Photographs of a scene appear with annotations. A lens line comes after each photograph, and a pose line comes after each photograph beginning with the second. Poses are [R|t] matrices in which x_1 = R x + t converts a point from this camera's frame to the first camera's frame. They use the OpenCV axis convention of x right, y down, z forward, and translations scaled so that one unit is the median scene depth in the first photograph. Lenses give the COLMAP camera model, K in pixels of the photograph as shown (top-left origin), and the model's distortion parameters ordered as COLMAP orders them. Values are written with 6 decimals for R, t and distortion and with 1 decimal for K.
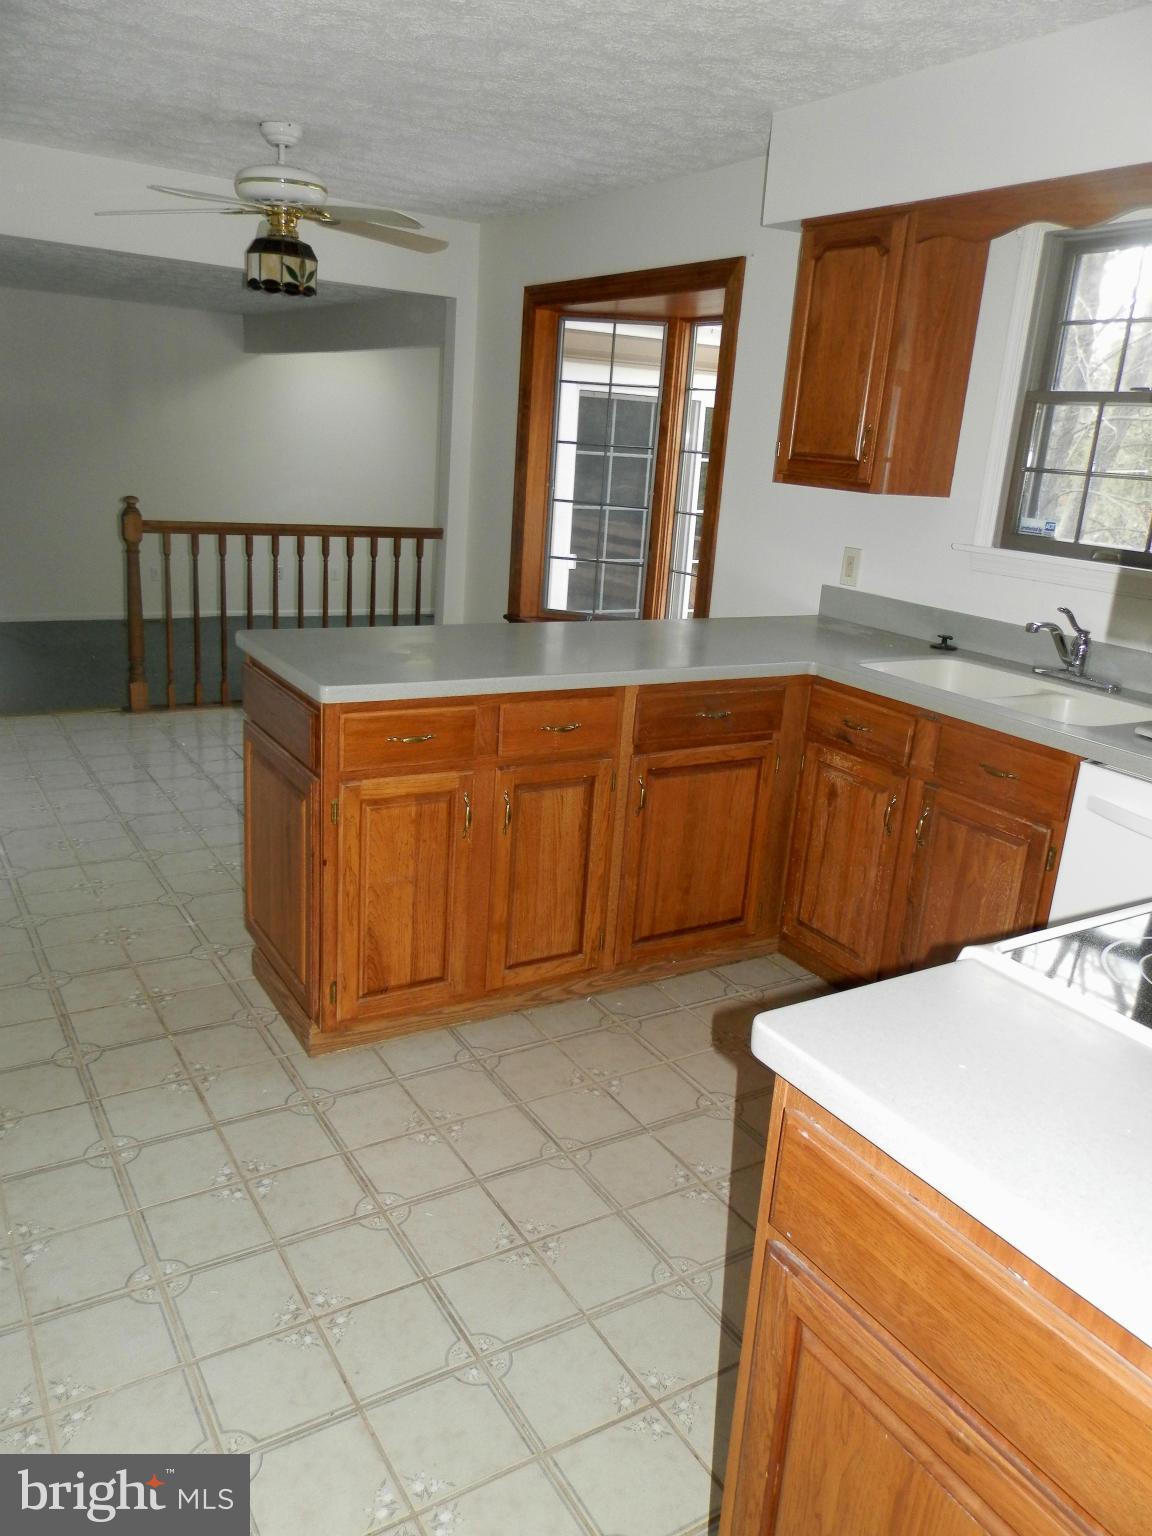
lens RADIAL K [[1152.7, 0, 576.0], [0, 1152.7, 768.0], [0, 0, 1]] dist [0.030695, -0.000811]
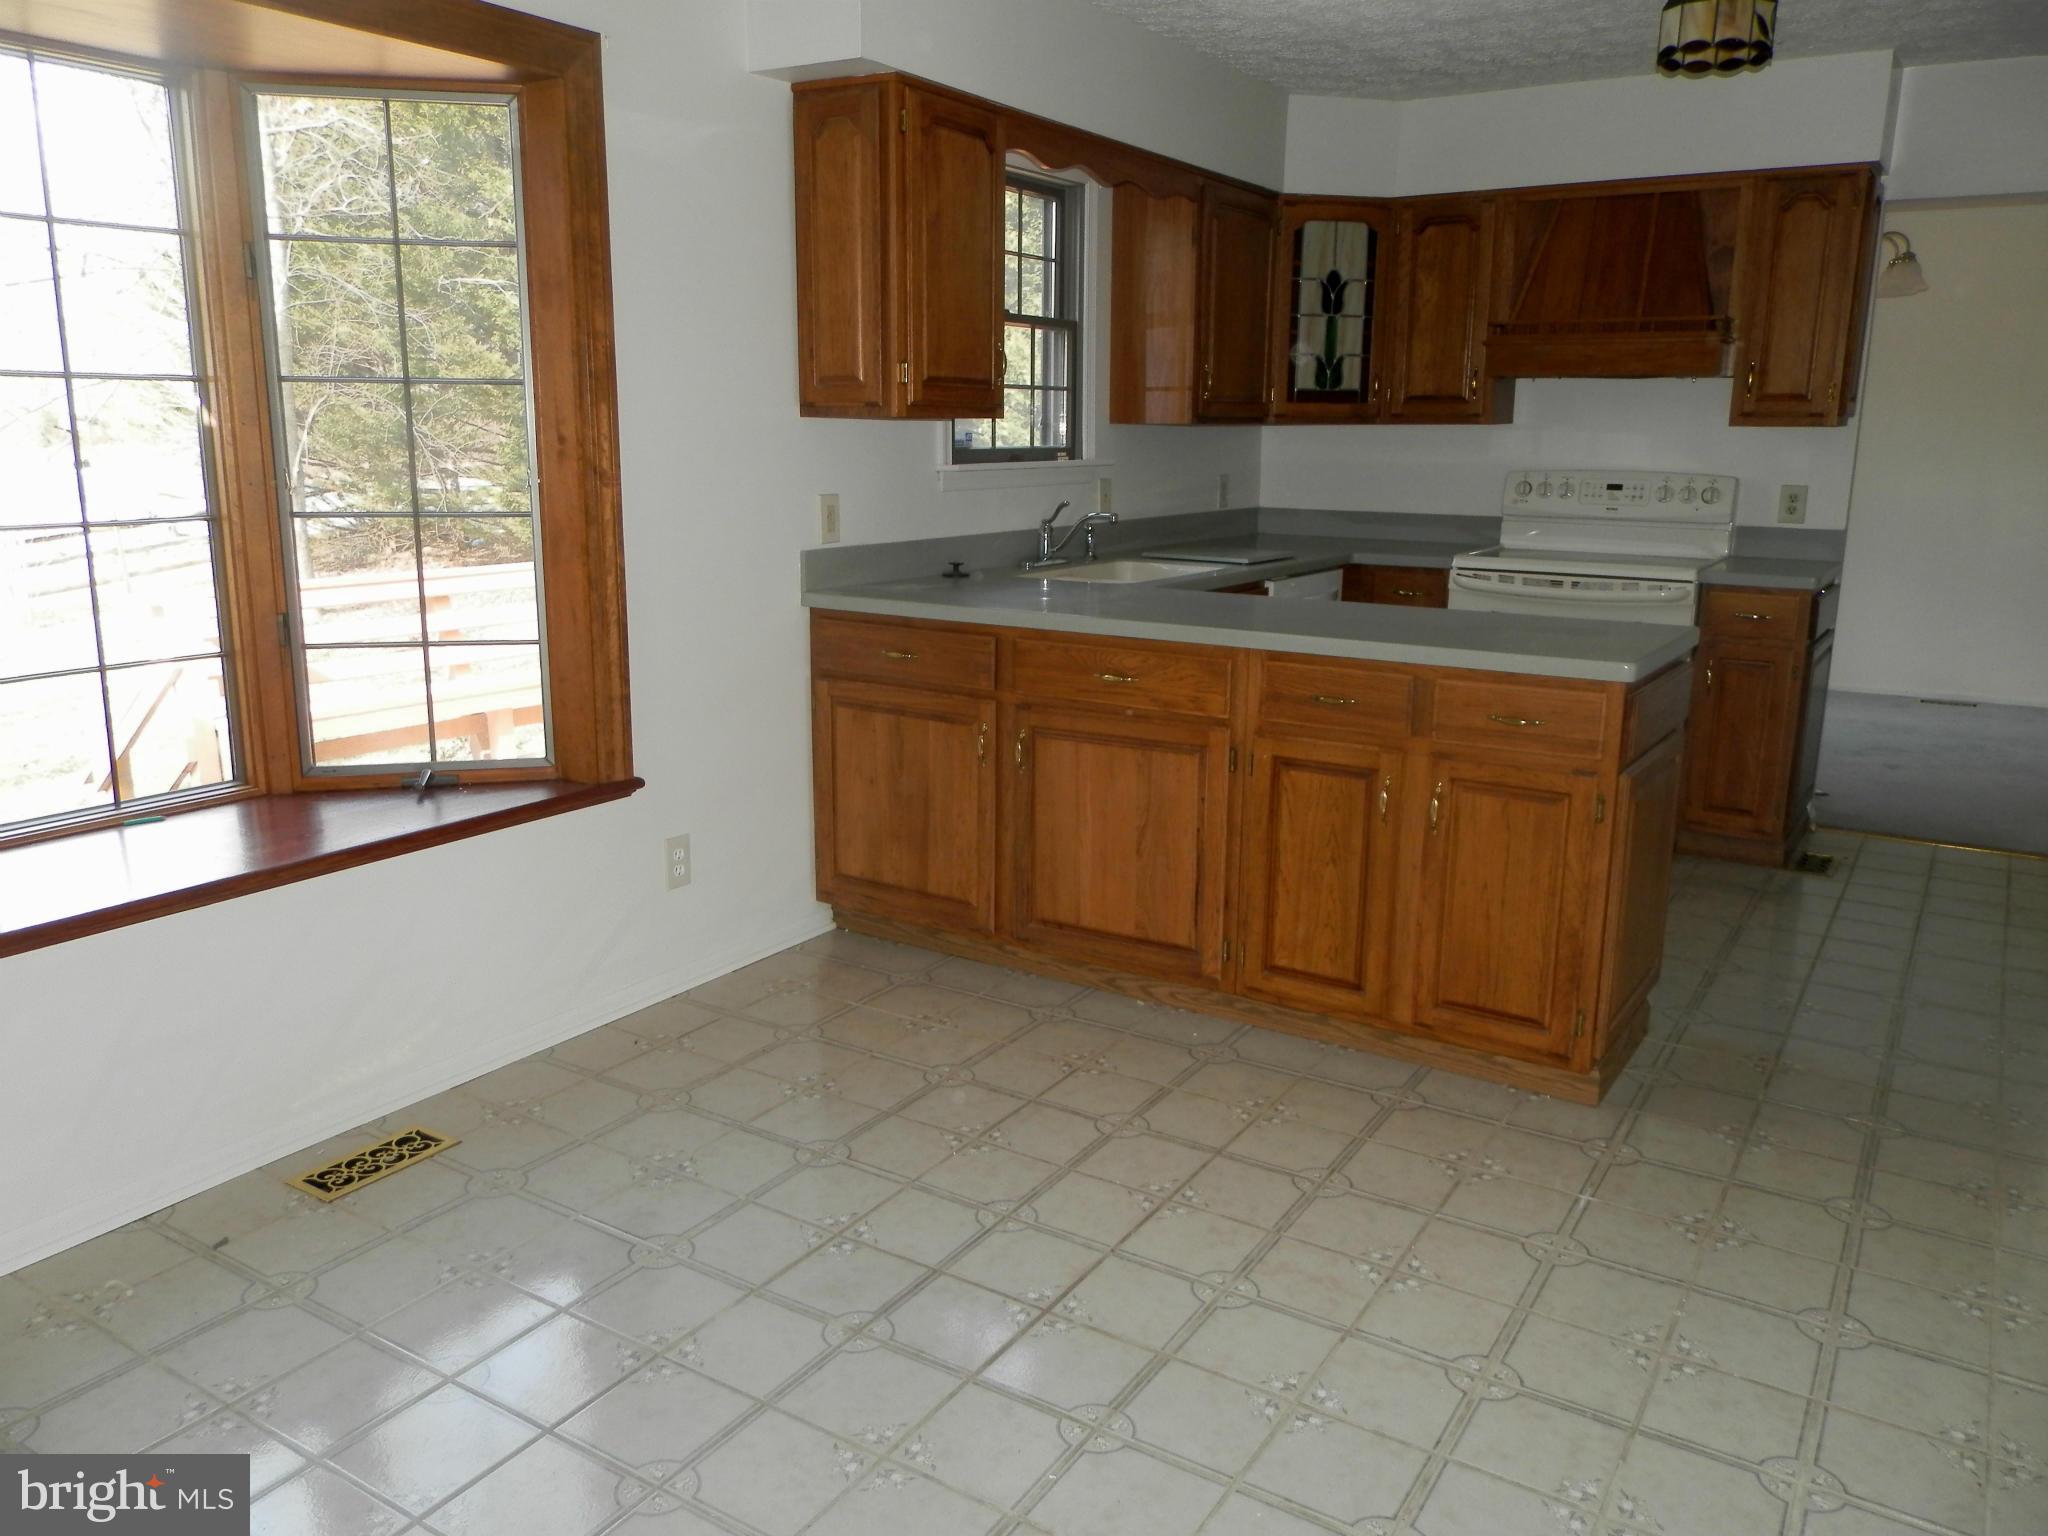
lens RADIAL K [[1537.0, 0, 1024.0], [0, 1537.0, 768.0], [0, 0, 1]] dist [0.030695, -0.000811]
pose [[-0.443154, -0.272635, 0.853982, -0.849177], [0.208524, 0.895150, 0.393986, -0.460435], [-0.871856, 0.352672, -0.339838, 1.479228]]
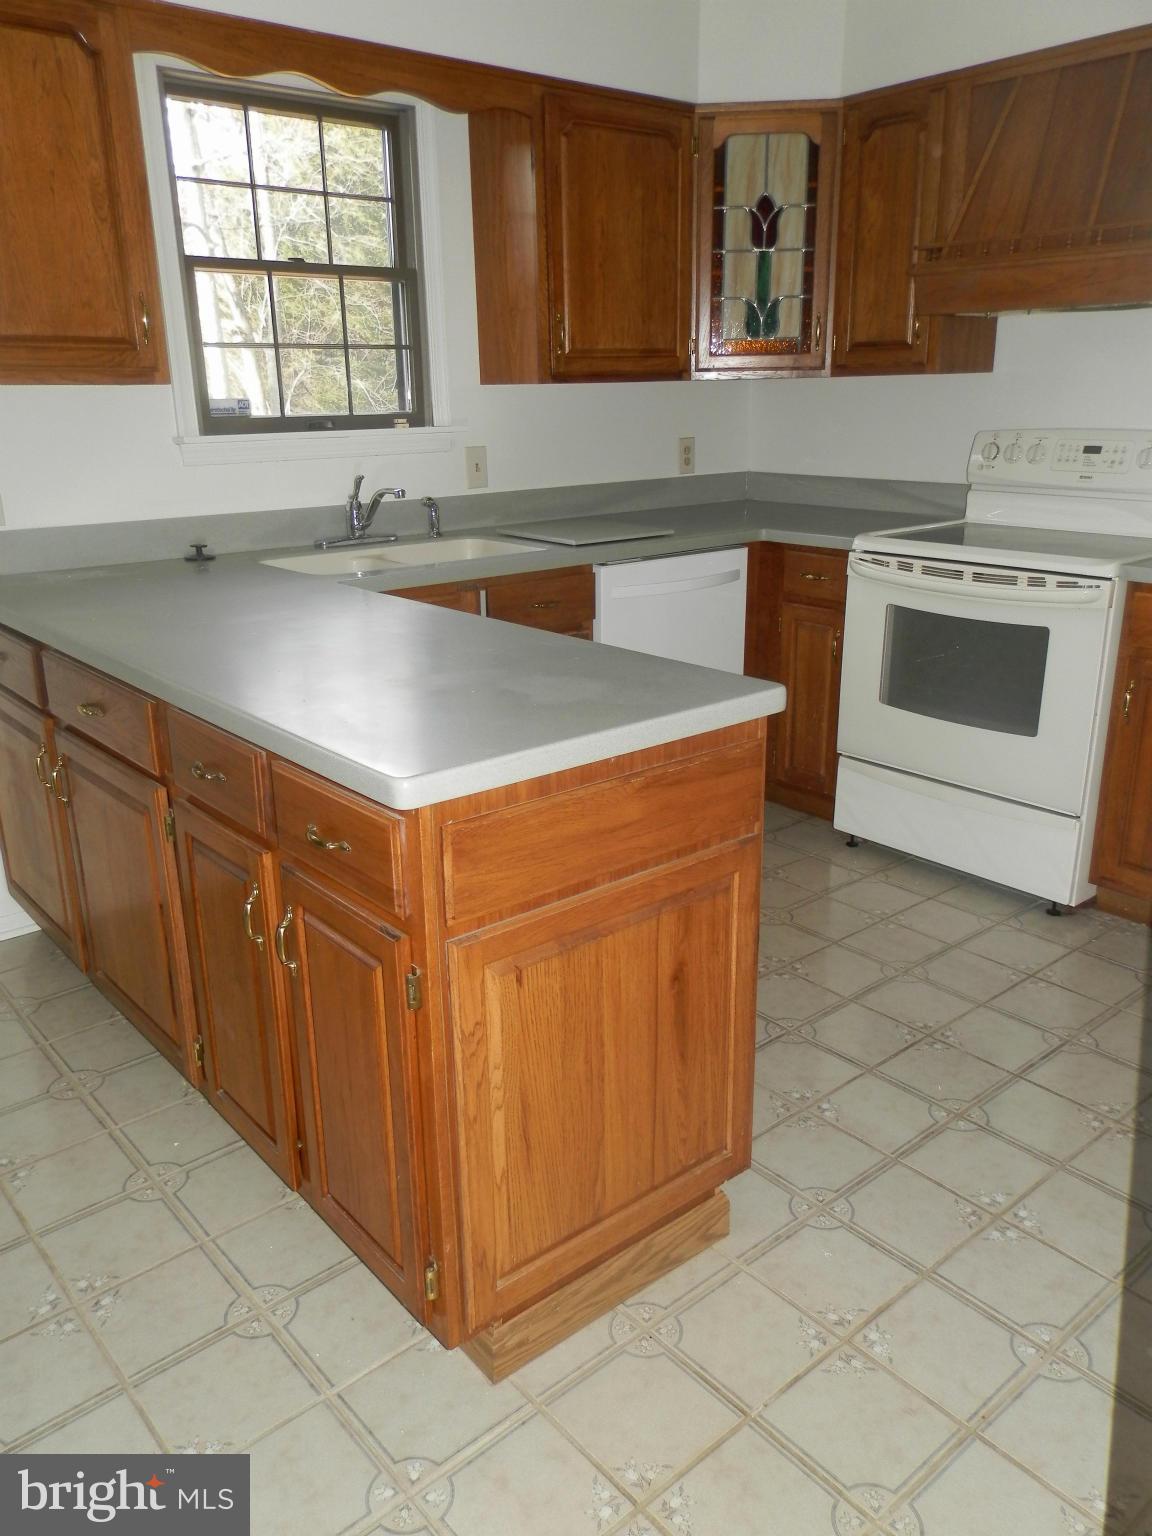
lens RADIAL K [[1198.9, 0, 576.0], [0, 1198.9, 768.0], [0, 0, 1]] dist [0.043890, -0.001387]
pose [[-0.159929, -0.370279, 0.915050, -0.639843], [0.277110, 0.872866, 0.401641, -0.260953], [-0.947435, 0.317803, -0.036989, 0.840137]]
